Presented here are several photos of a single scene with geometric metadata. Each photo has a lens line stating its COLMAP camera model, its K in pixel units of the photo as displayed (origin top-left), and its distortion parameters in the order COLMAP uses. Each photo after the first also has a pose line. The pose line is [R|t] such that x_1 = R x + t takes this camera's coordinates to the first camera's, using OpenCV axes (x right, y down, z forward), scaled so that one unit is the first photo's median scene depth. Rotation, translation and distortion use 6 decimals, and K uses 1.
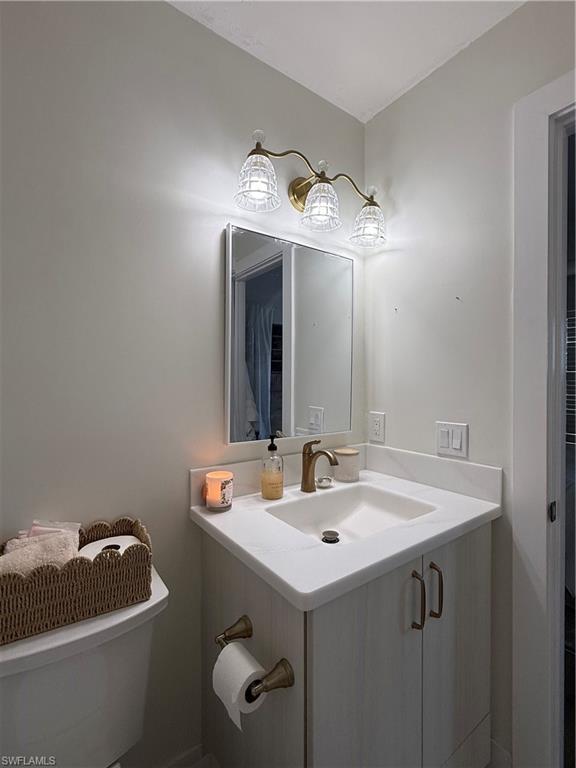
lens RADIAL K [[360.3, 0, 288.7], [0, 360.3, 382.5], [0, 0, 1]] dist [-0.000105, -0.000008]
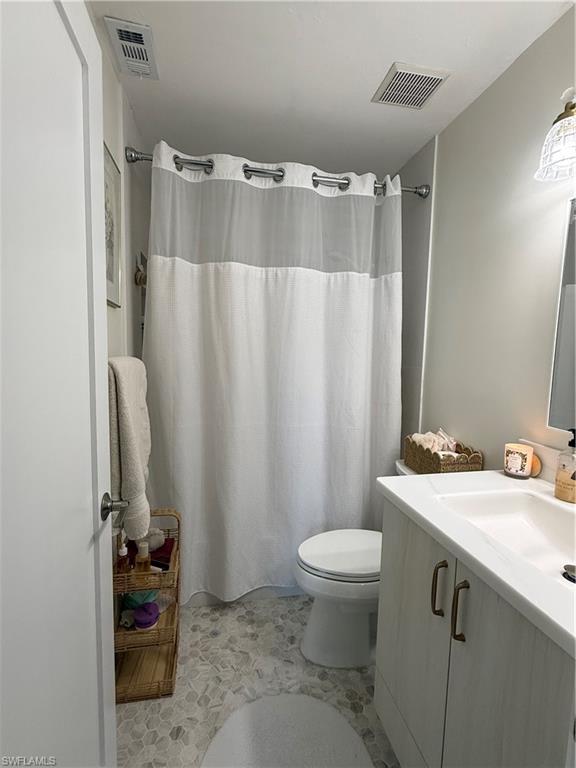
lens RADIAL K [[360.3, 0, 287.4], [0, 360.3, 384.2], [0, 0, 1]] dist [-0.000105, -0.000008]
pose [[-0.419442, 0.076058, -0.904591, 1.119224], [-0.027134, 0.994988, 0.096240, -0.026428], [0.907377, 0.064912, -0.415276, 0.805949]]
